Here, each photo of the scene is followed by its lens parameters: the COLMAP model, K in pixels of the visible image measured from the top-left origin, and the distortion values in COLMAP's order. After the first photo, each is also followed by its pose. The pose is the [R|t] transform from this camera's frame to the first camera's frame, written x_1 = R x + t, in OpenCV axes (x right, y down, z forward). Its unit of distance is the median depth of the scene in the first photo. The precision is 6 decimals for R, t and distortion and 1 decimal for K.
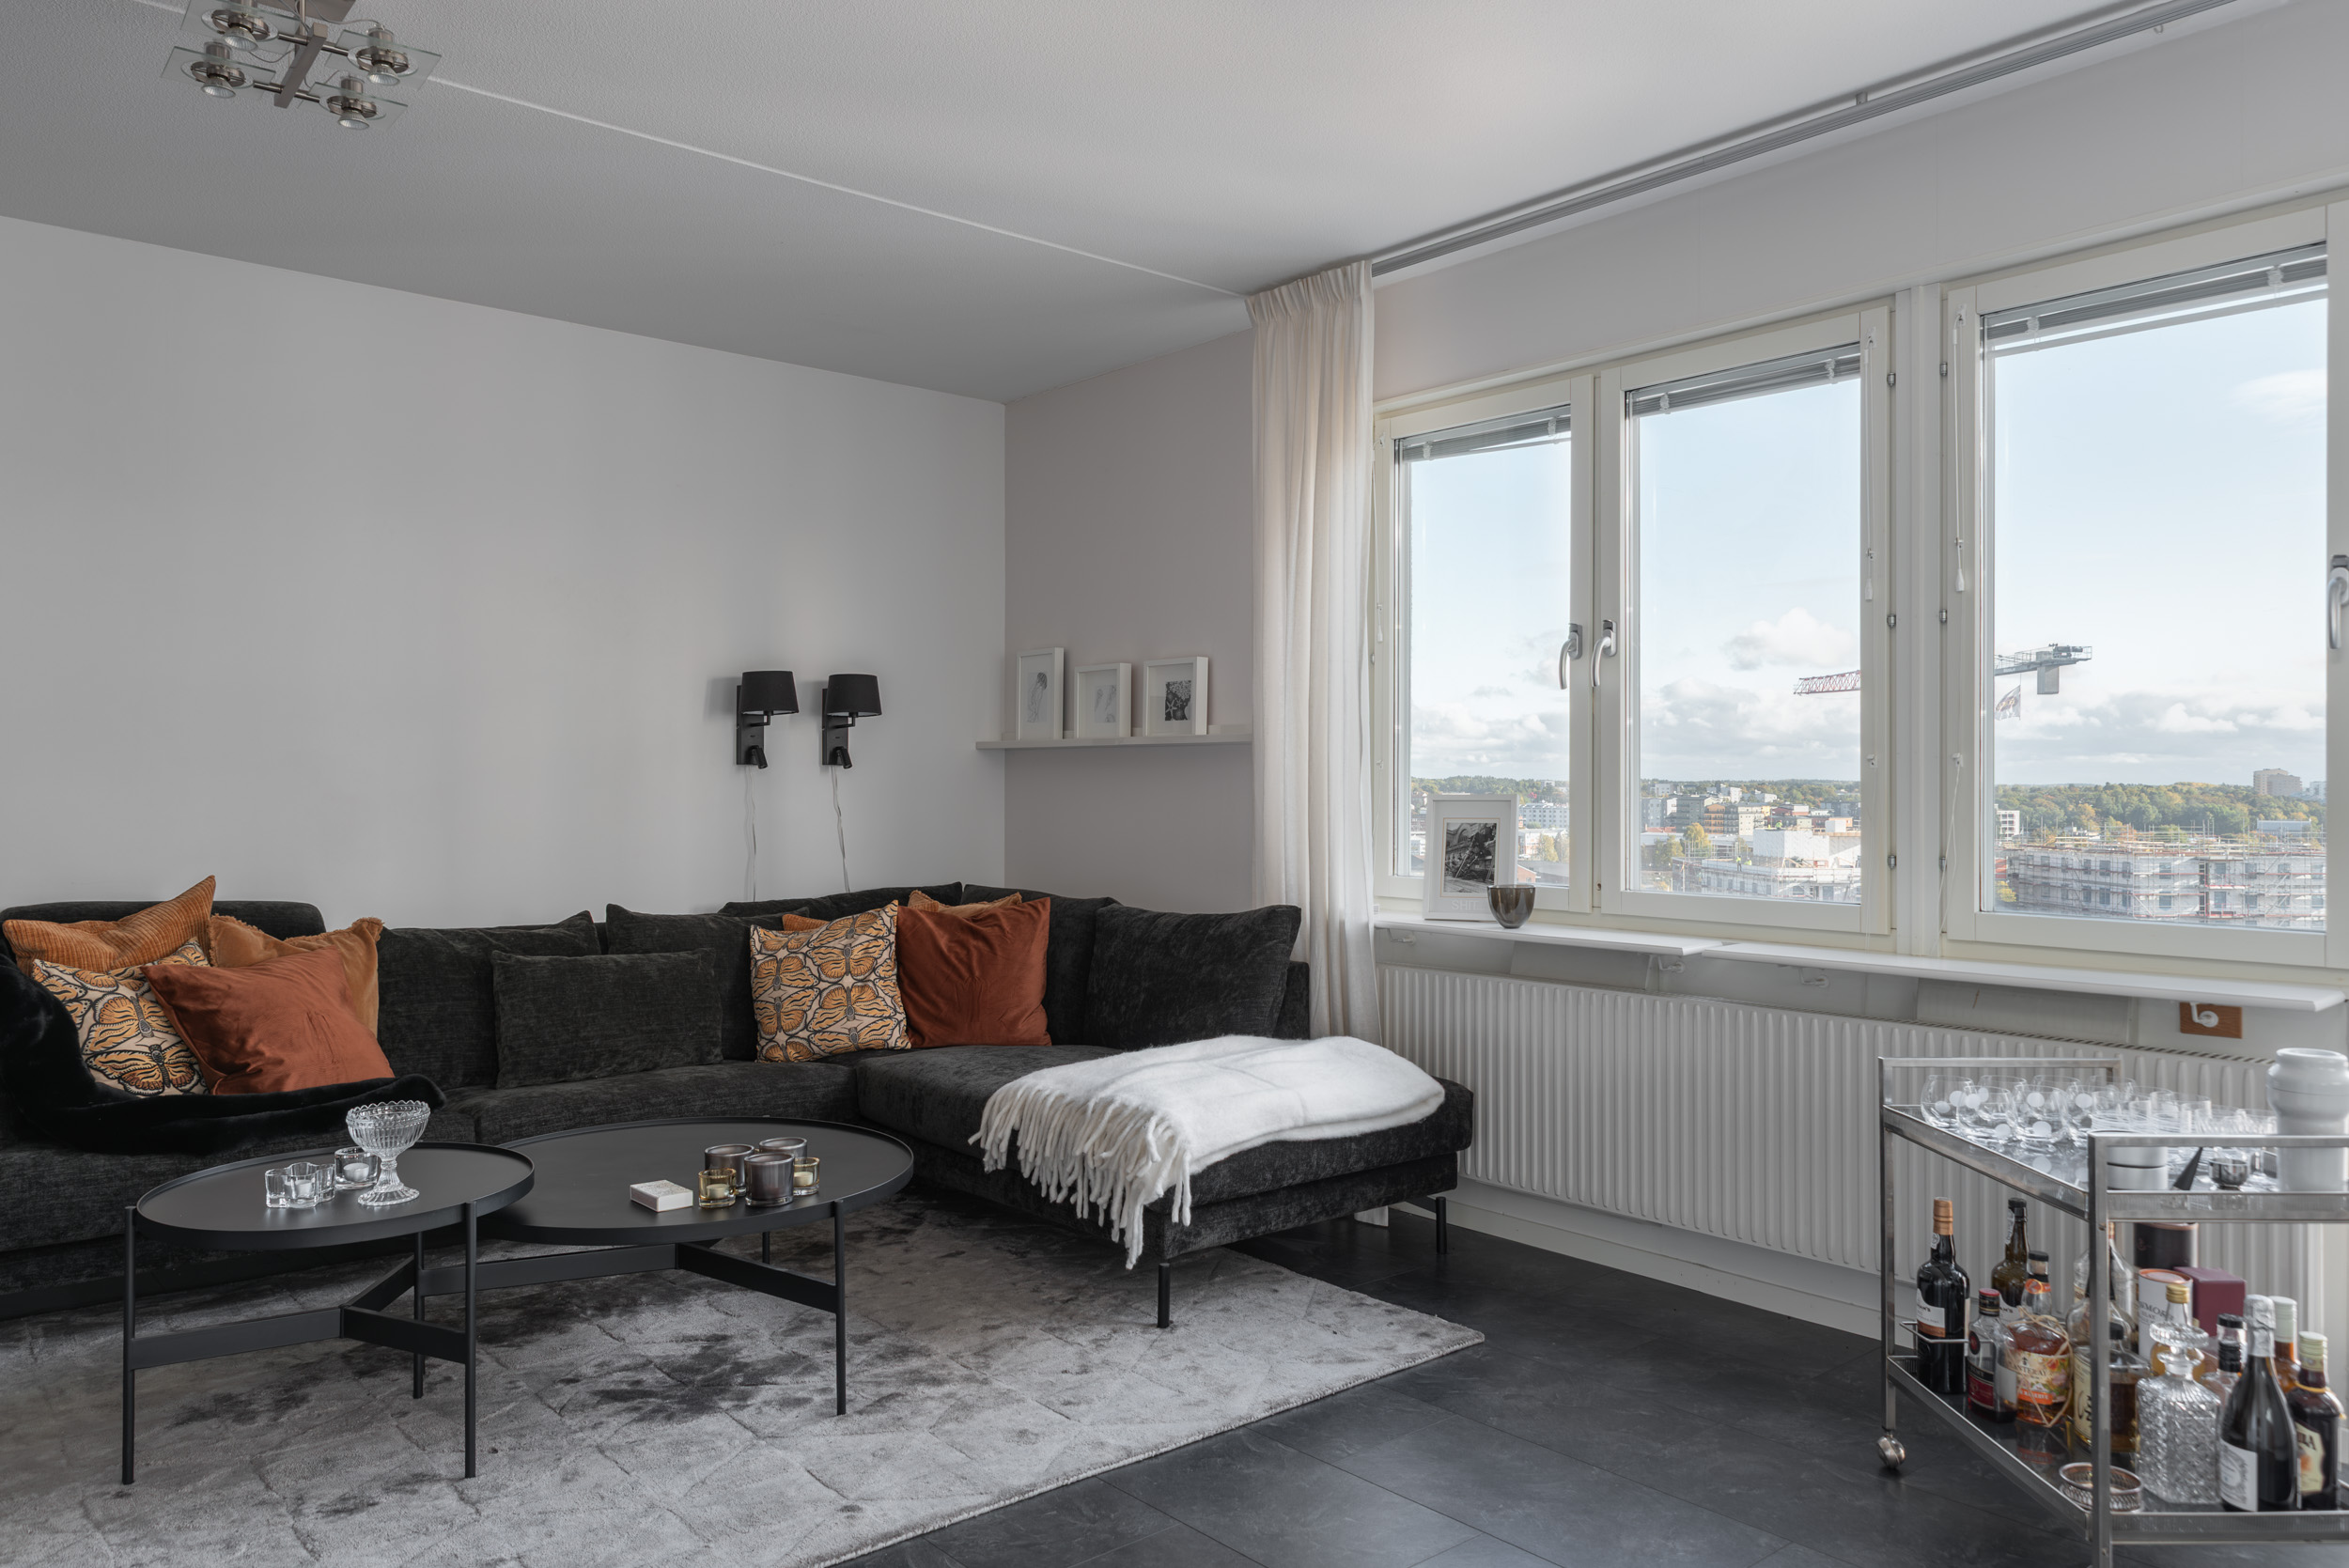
lens RADIAL K [[1584.0, 0, 1196.5], [0, 1584.0, 768.0], [0, 0, 1]] dist [0.006689, 0.002112]
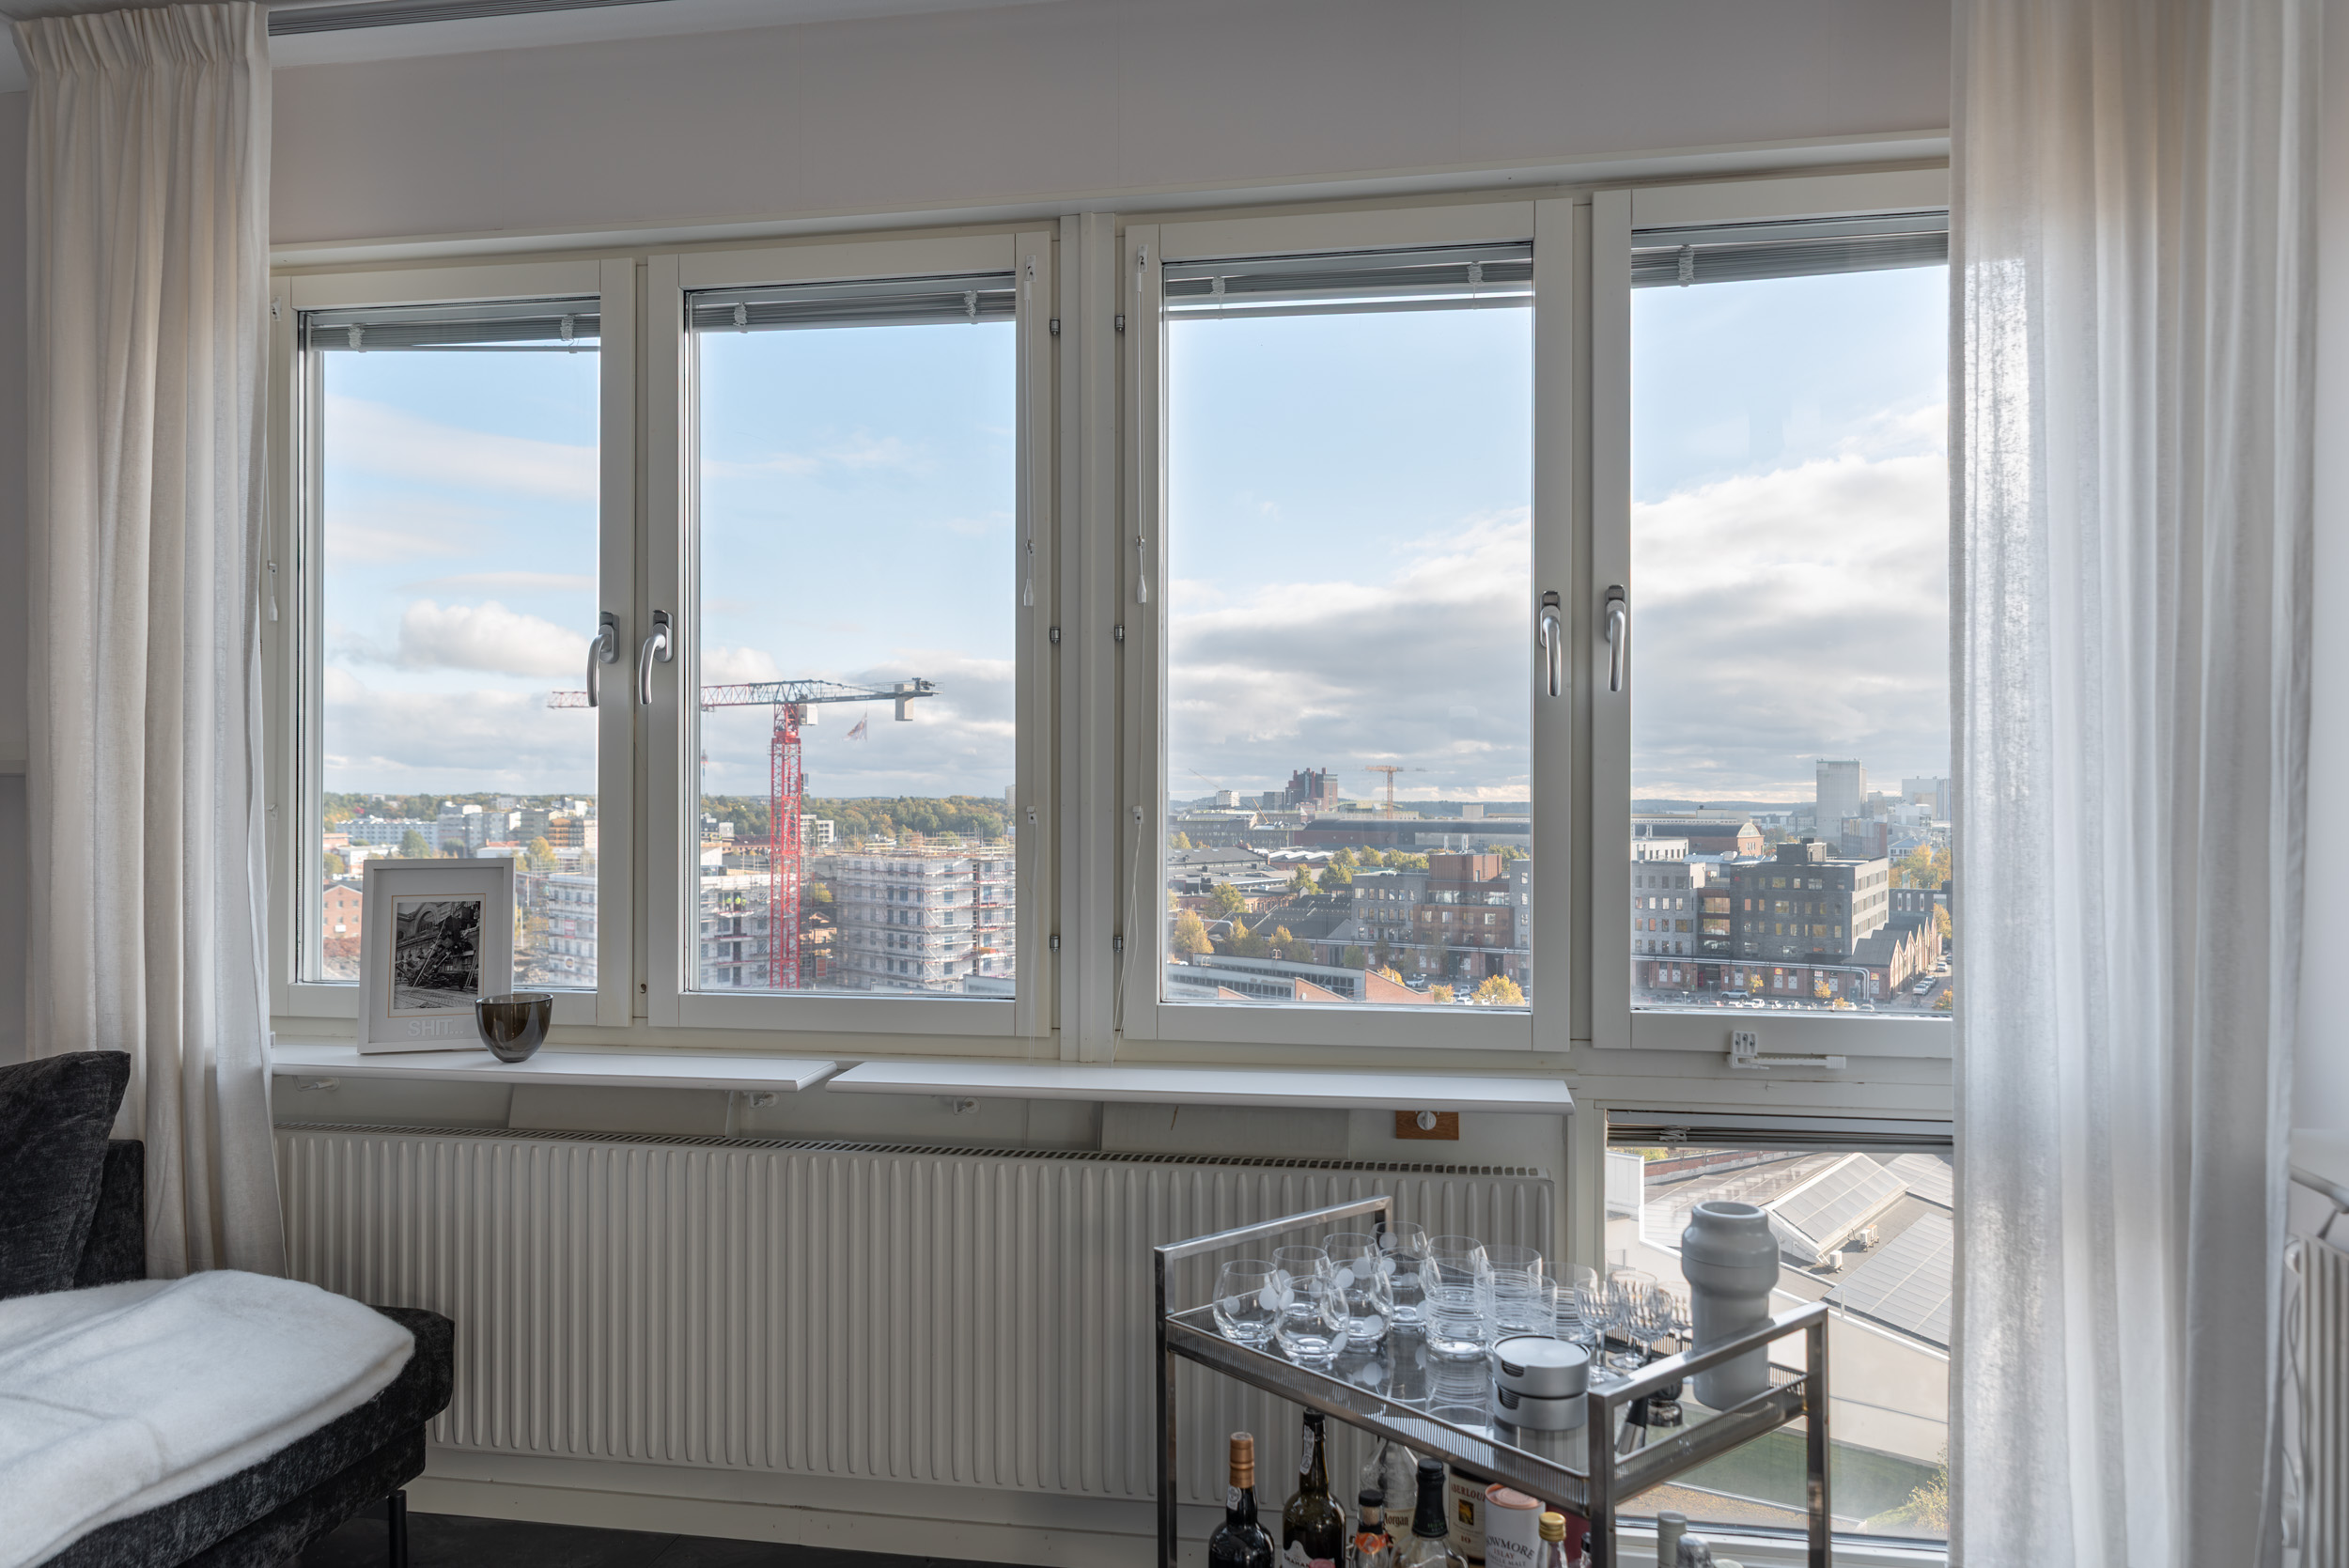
lens RADIAL K [[1584.0, 0, 1166.5], [0, 1584.0, 789.3], [0, 0, 1]] dist [0.006689, 0.002112]
pose [[0.778238, 0.002154, 0.627966, -0.007483], [-0.005111, 0.999983, 0.002904, -0.016849], [-0.627948, -0.005469, 0.778236, 0.303557]]
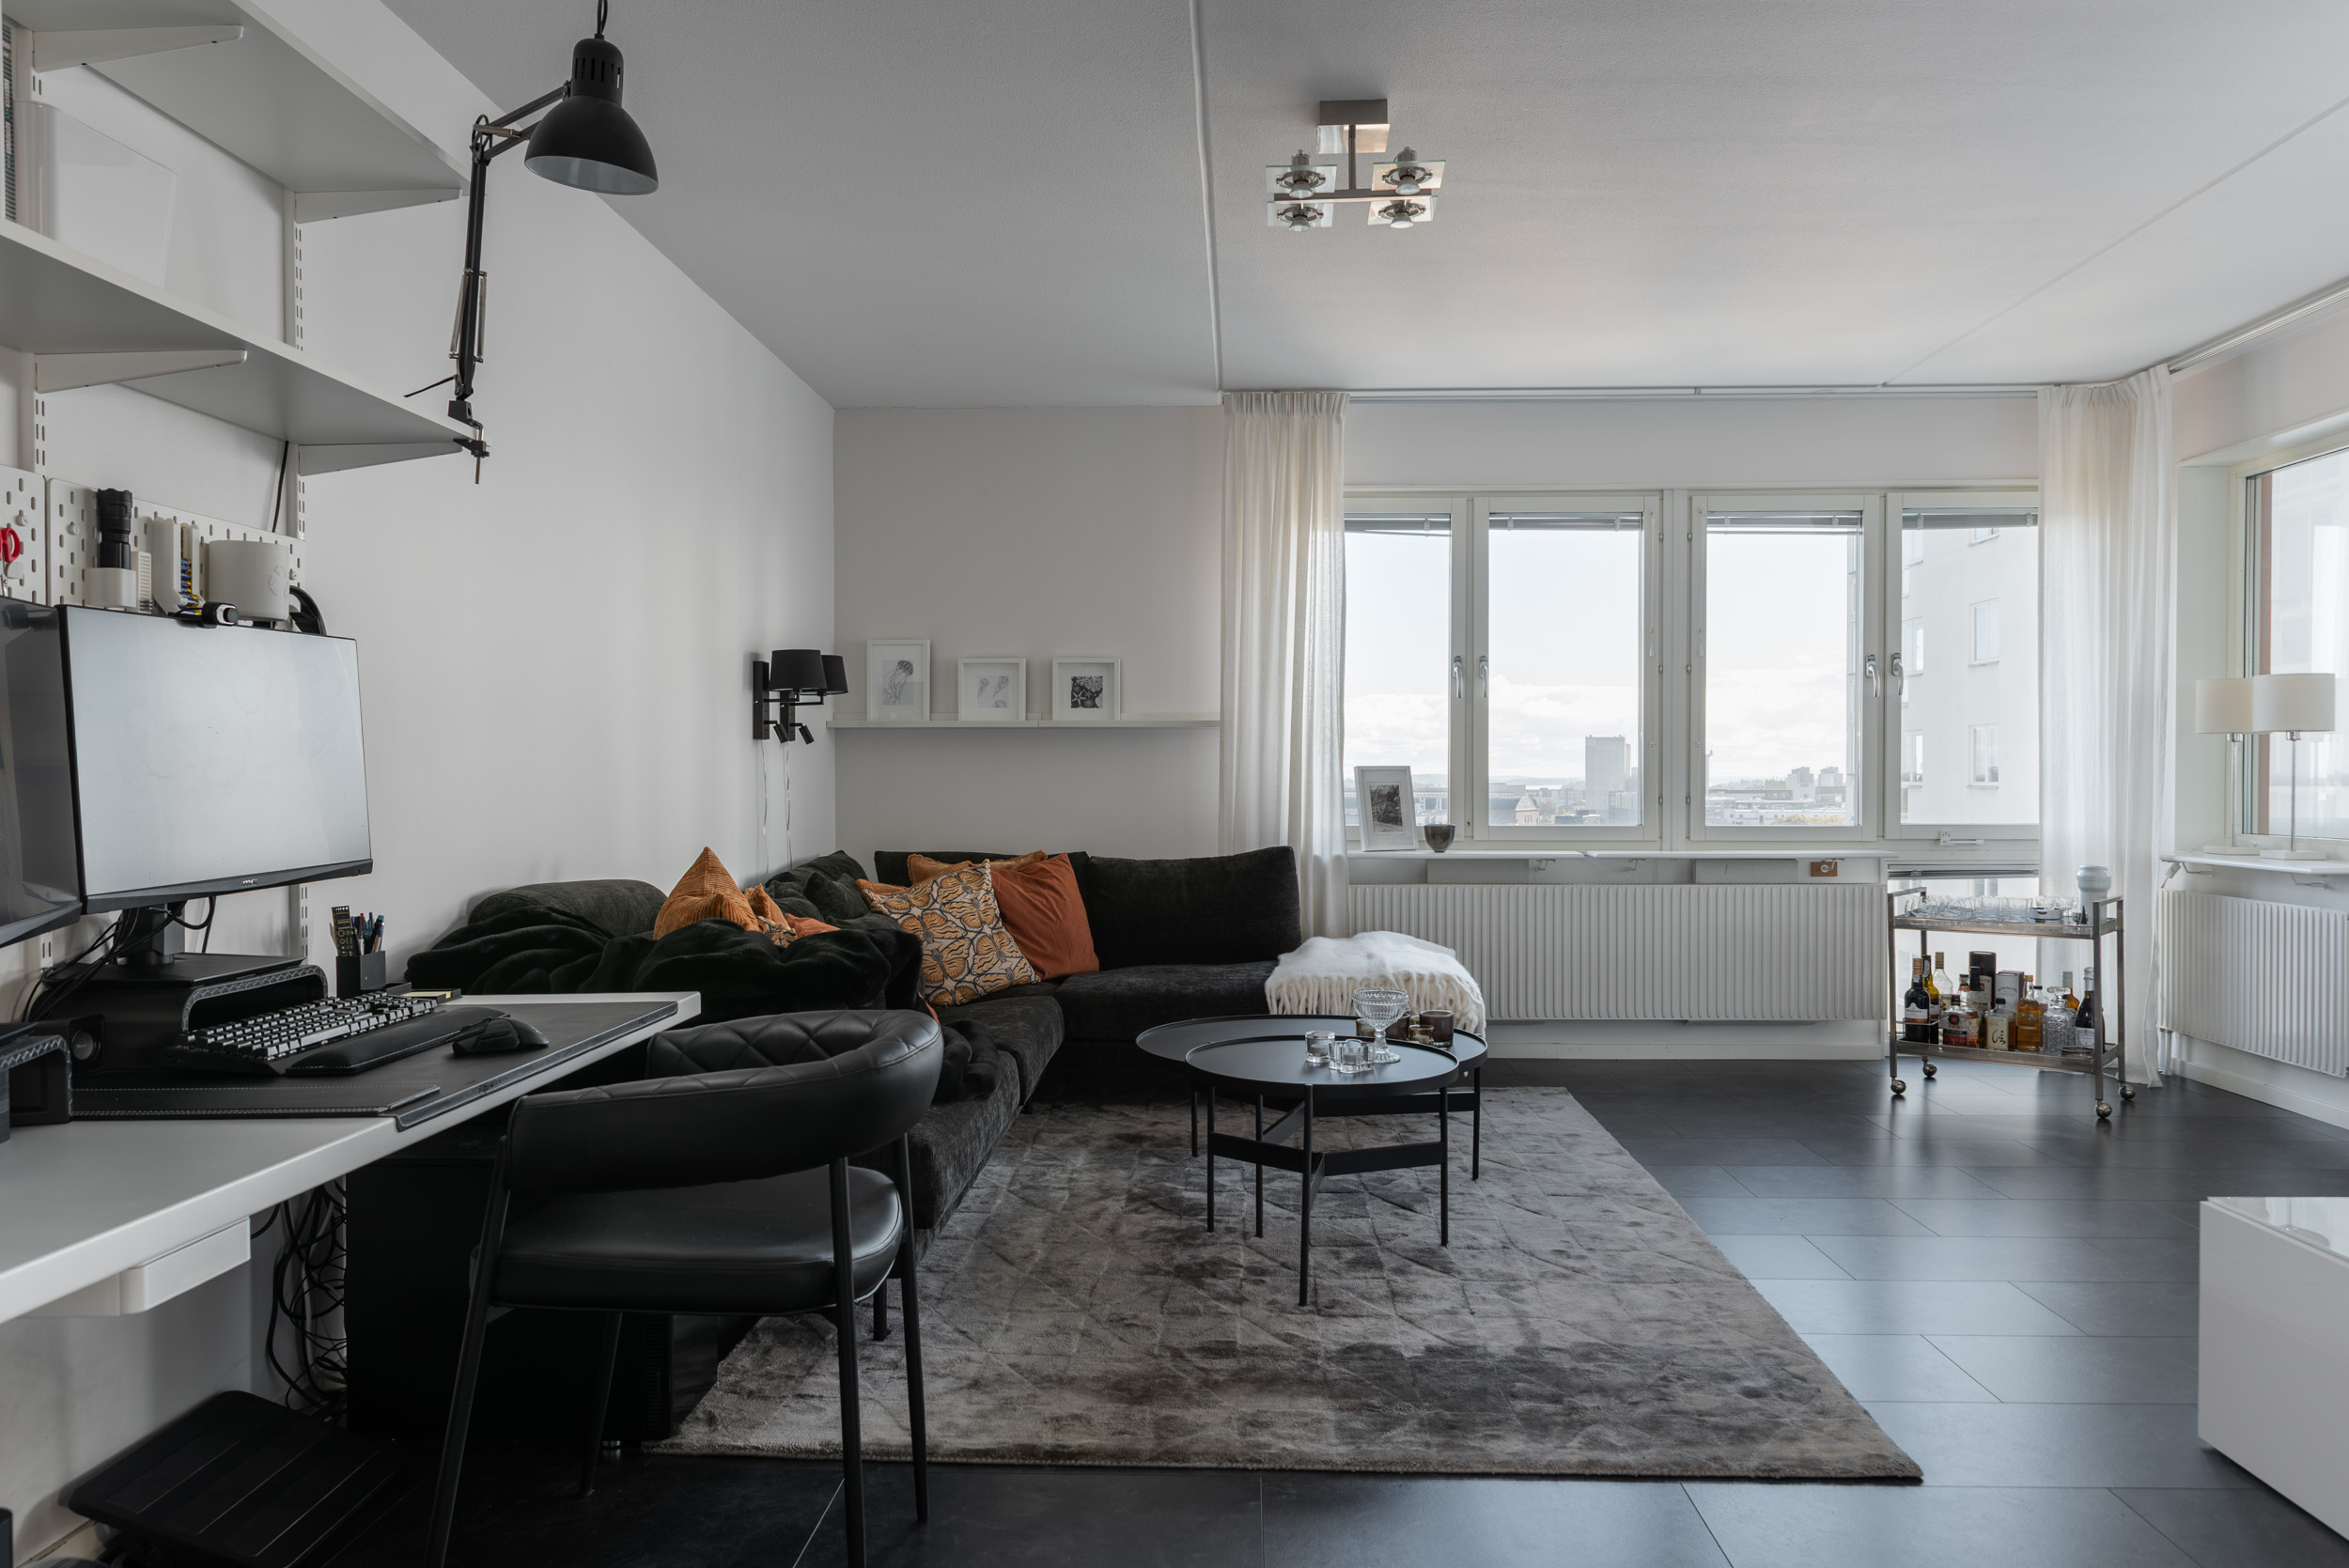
lens RADIAL K [[1615.7, 0, 1185.0], [0, 1615.7, 772.3], [0, 0, 1]] dist [0.017487, -0.001022]
pose [[0.672584, -0.001651, 0.740019, -1.117397], [-0.003906, 0.999976, 0.005782, 0.015669], [-0.740011, -0.006780, 0.672561, 0.126399]]
